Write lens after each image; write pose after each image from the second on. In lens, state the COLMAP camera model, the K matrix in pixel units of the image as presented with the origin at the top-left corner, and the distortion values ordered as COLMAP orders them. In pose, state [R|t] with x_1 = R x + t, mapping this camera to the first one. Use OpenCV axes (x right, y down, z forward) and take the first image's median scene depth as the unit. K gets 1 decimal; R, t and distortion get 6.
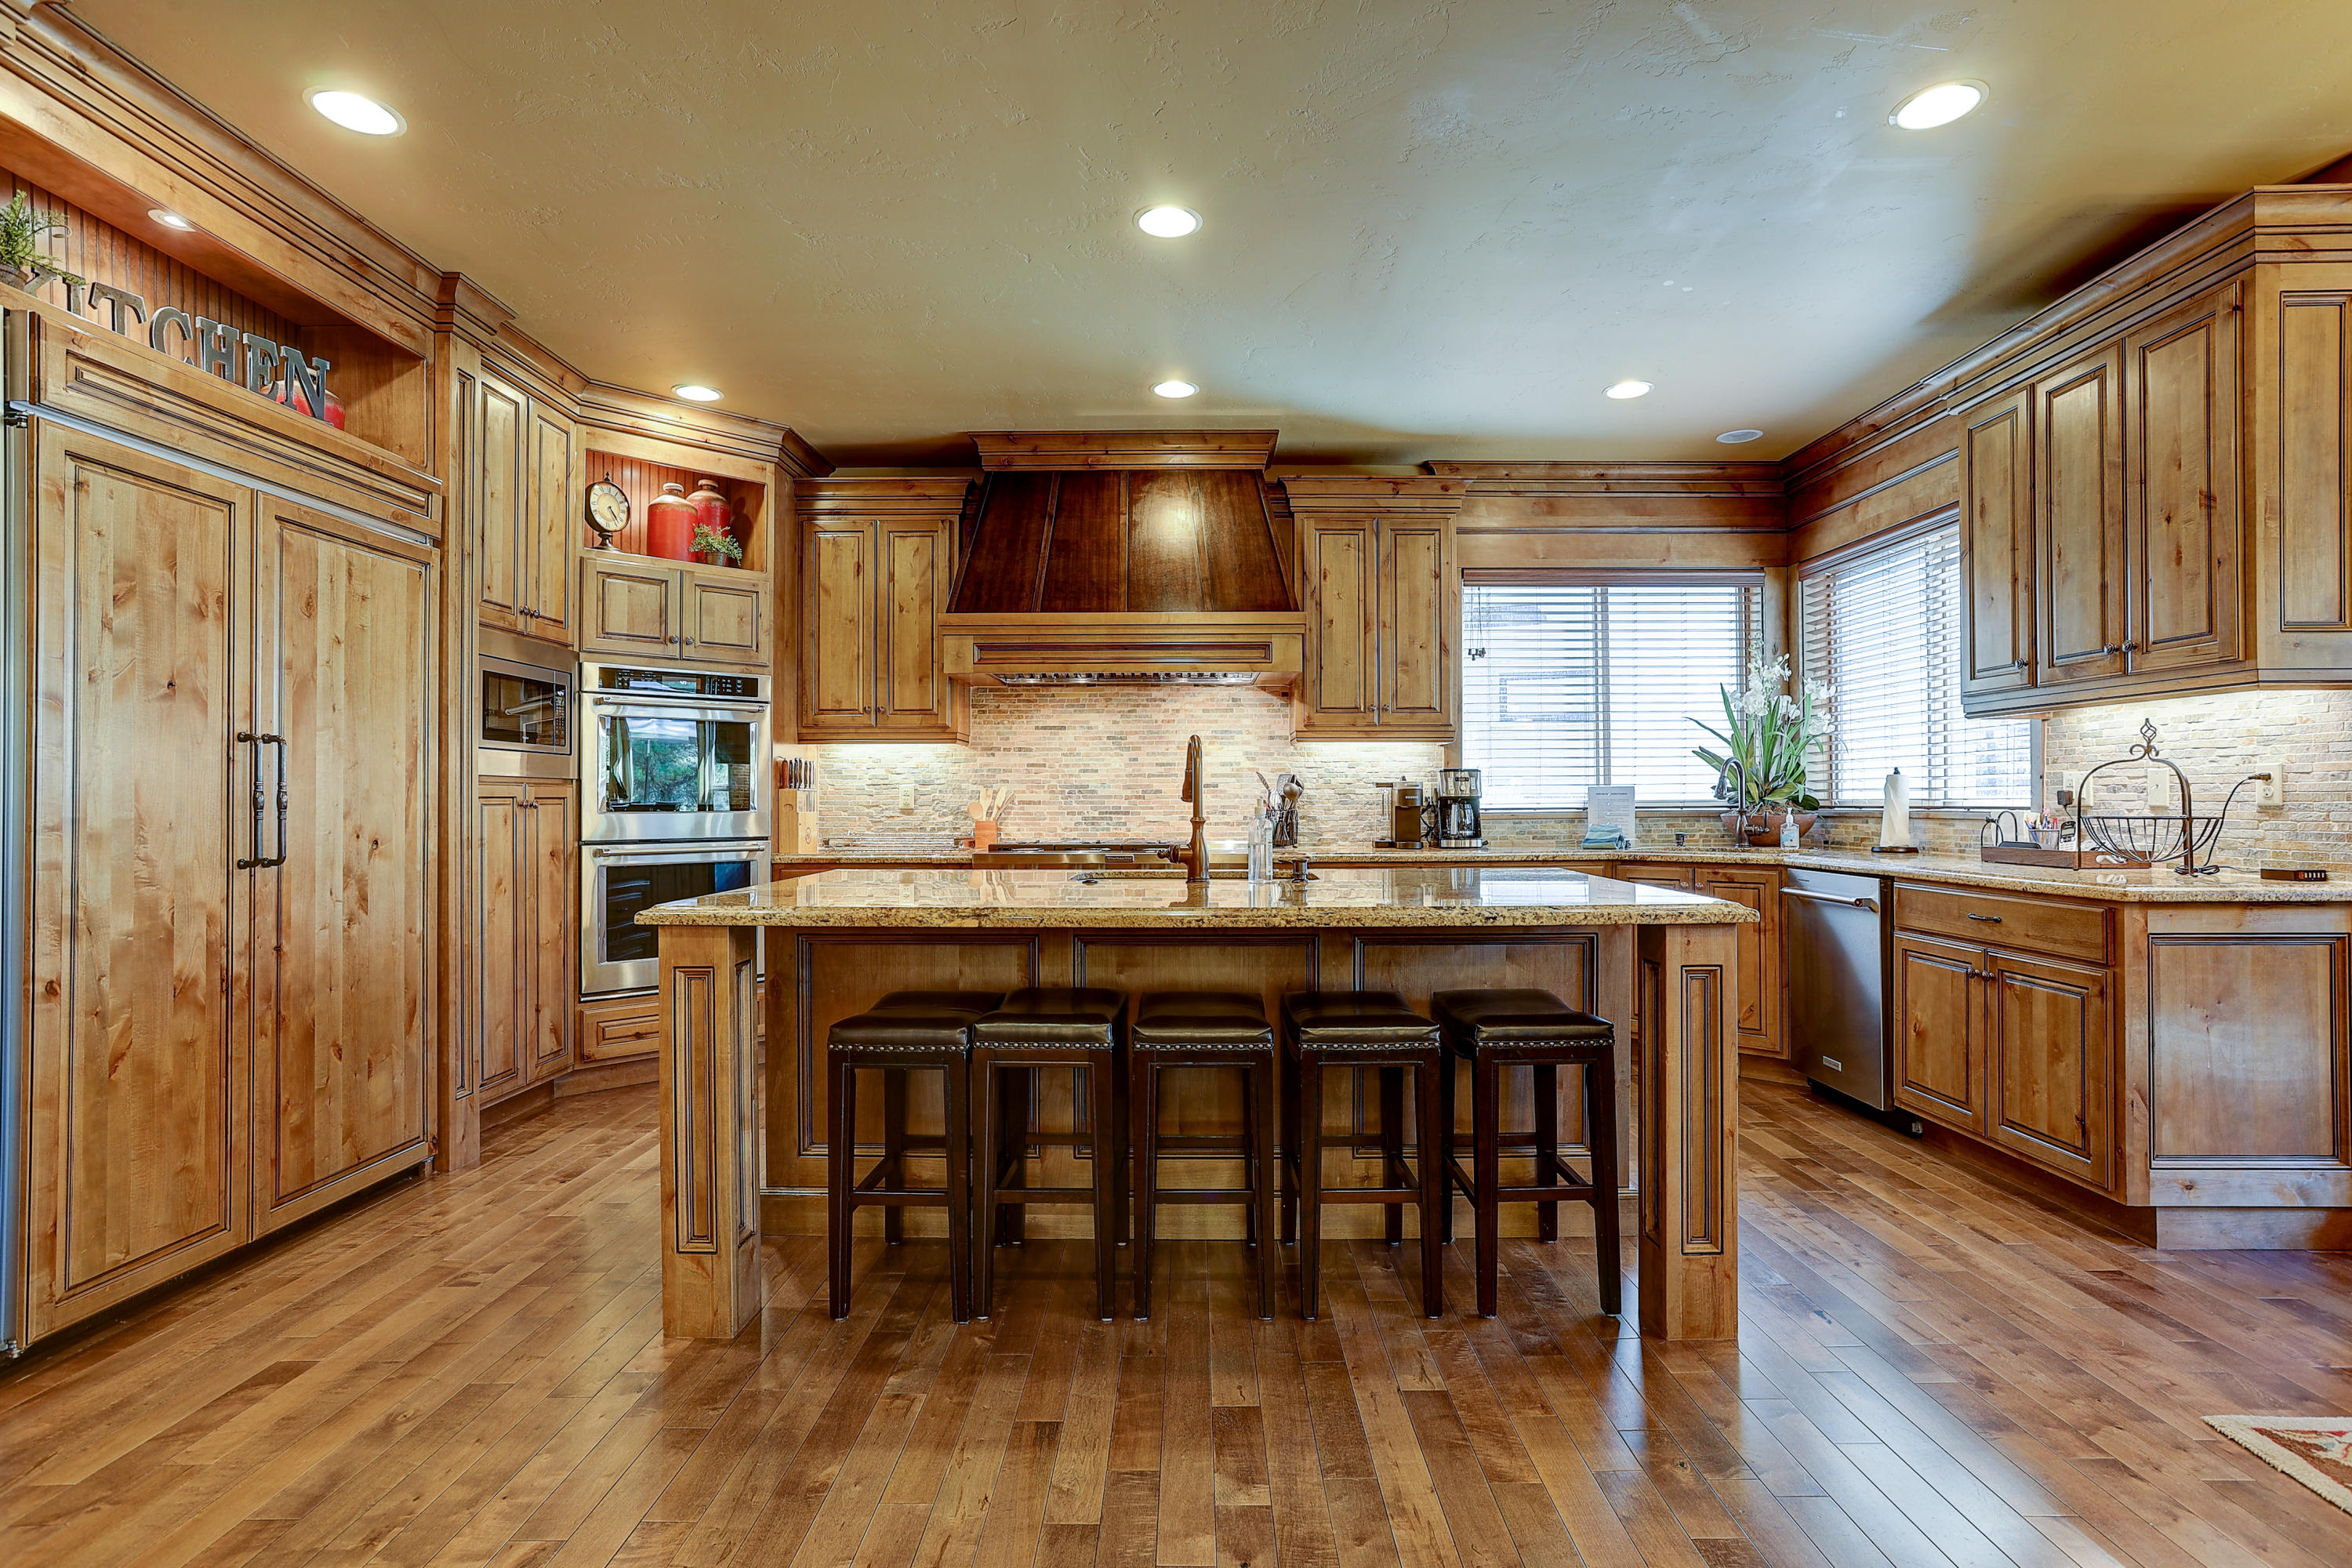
lens RADIAL K [[1138.4, 0, 1173.8], [0, 1138.4, 789.2], [0, 0, 1]] dist [-0.005555, -0.000483]
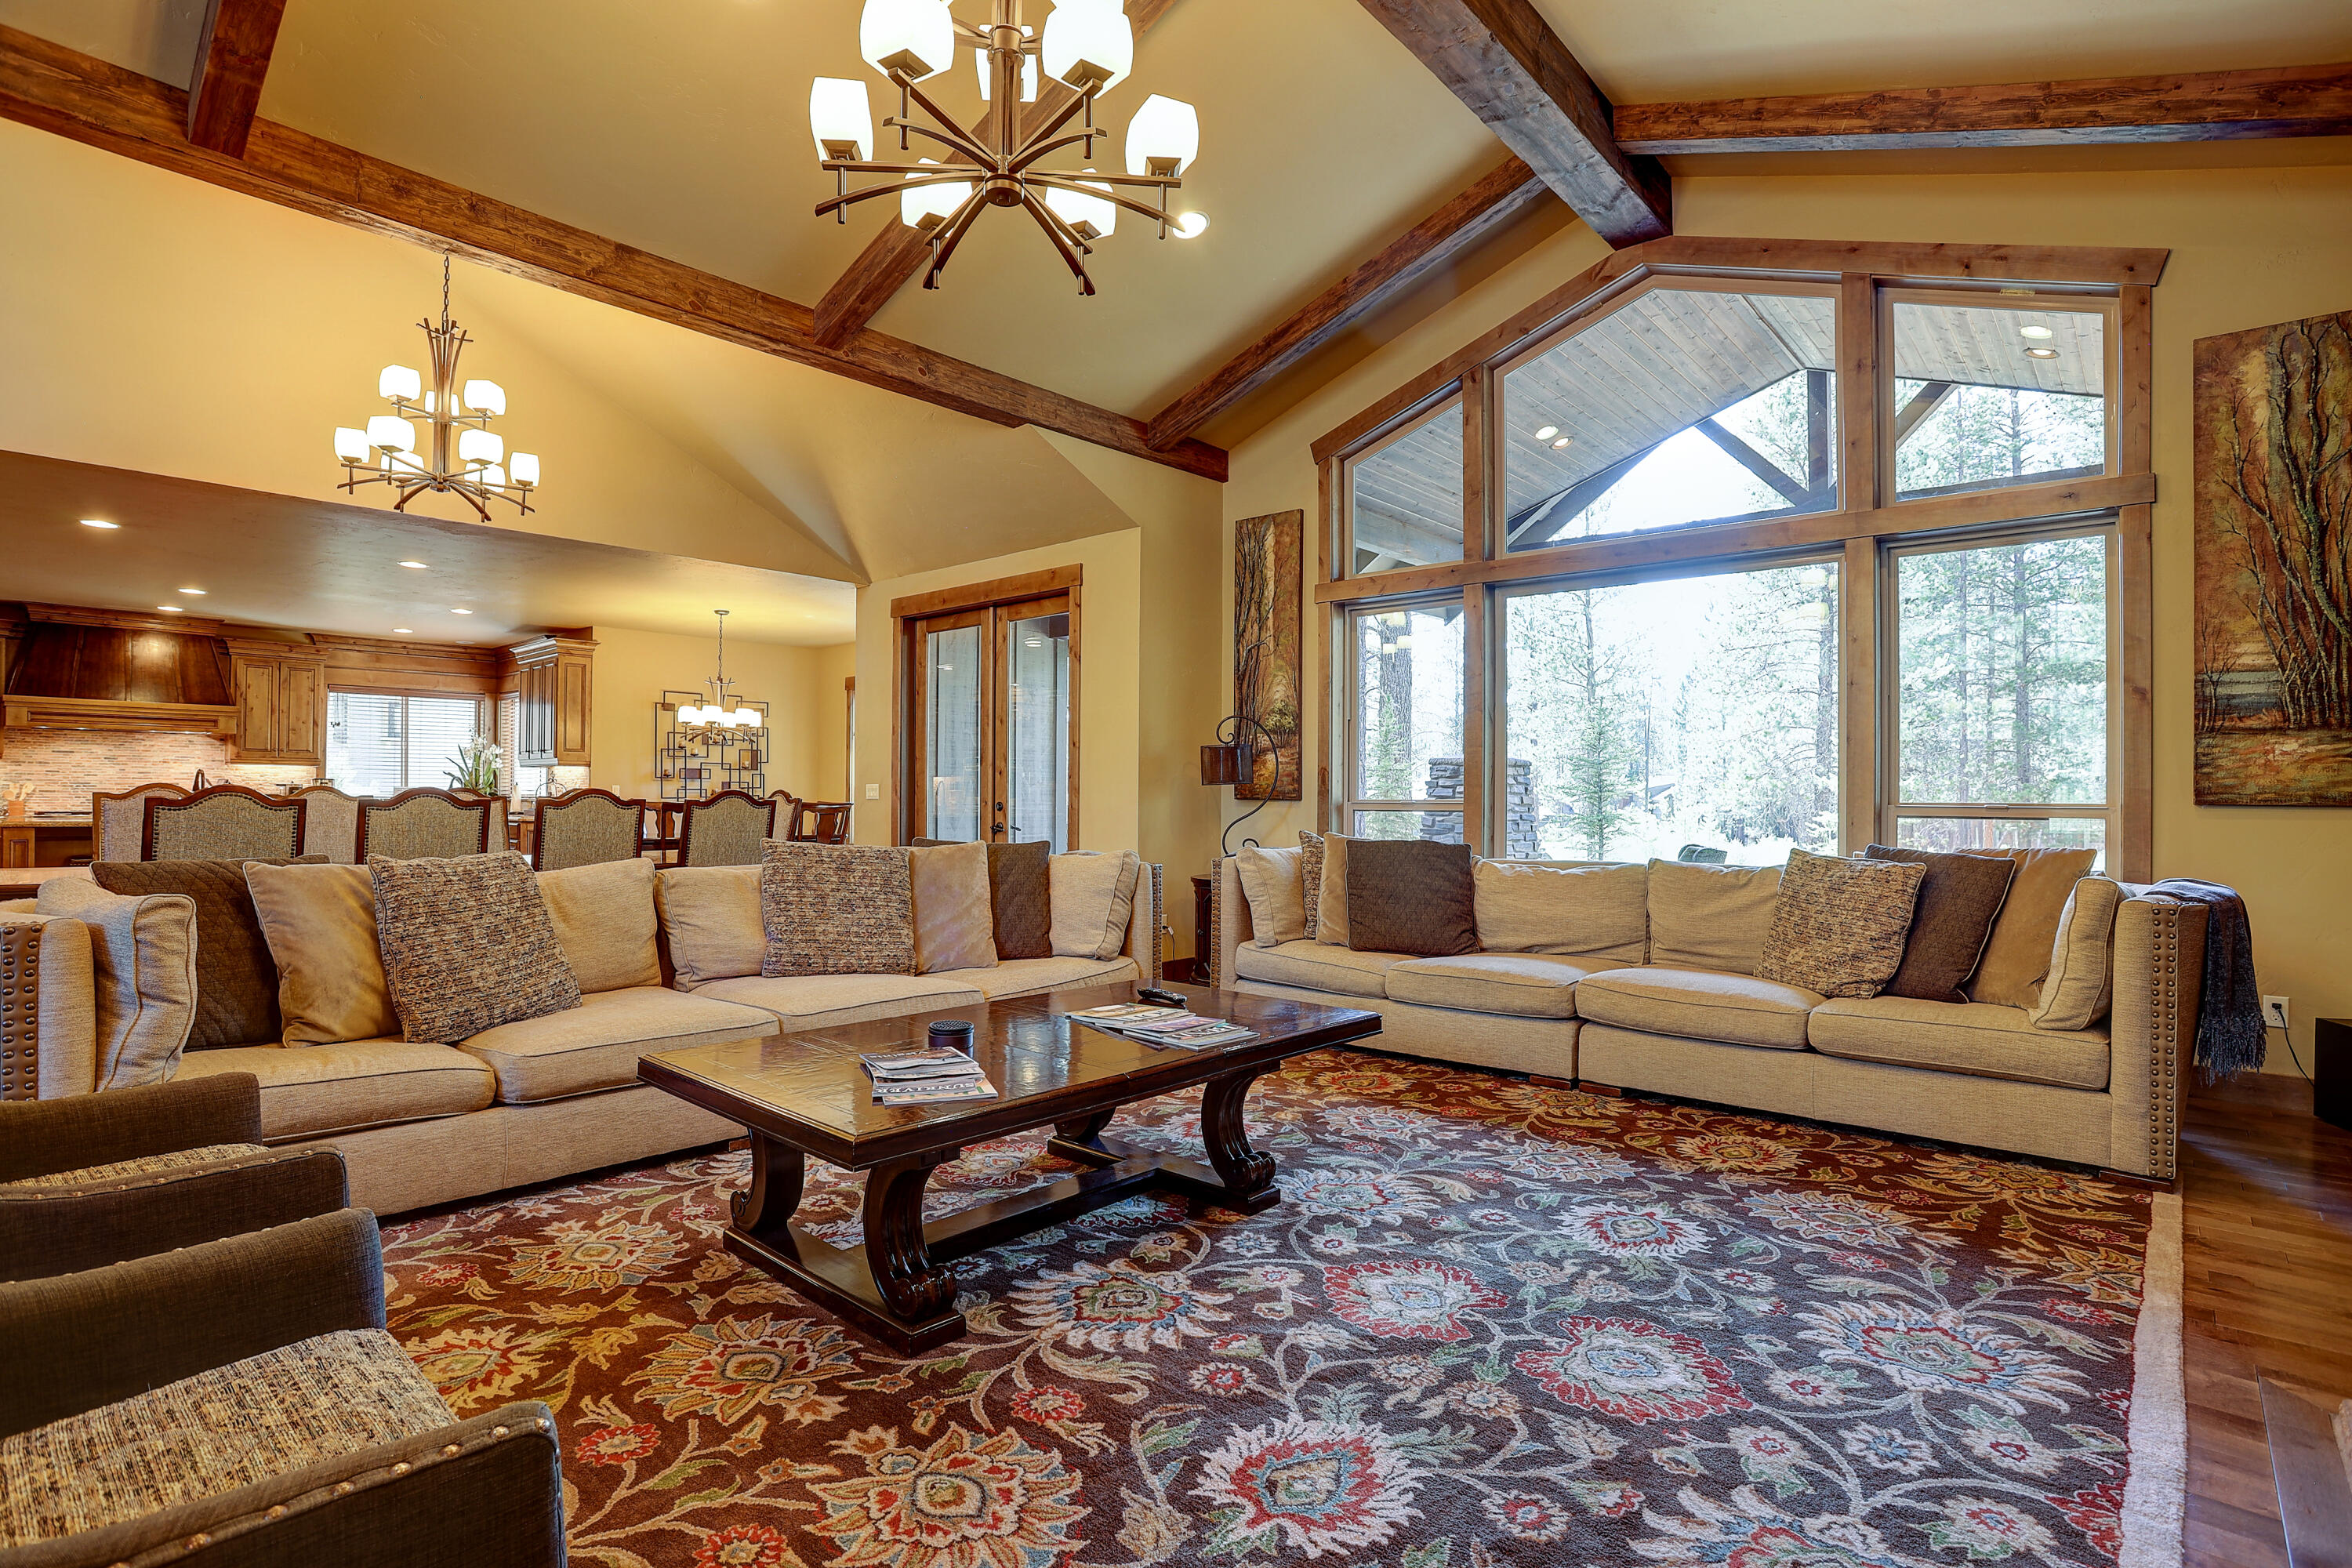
lens RADIAL K [[1138.4, 0, 1165.0], [0, 1138.4, 791.3], [0, 0, 1]] dist [-0.005555, -0.000483]
pose [[0.660060, 0.012002, 0.751117, -0.325423], [-0.011963, 0.999914, -0.005465, -0.000083], [-0.751118, -0.005378, 0.660146, -1.681790]]
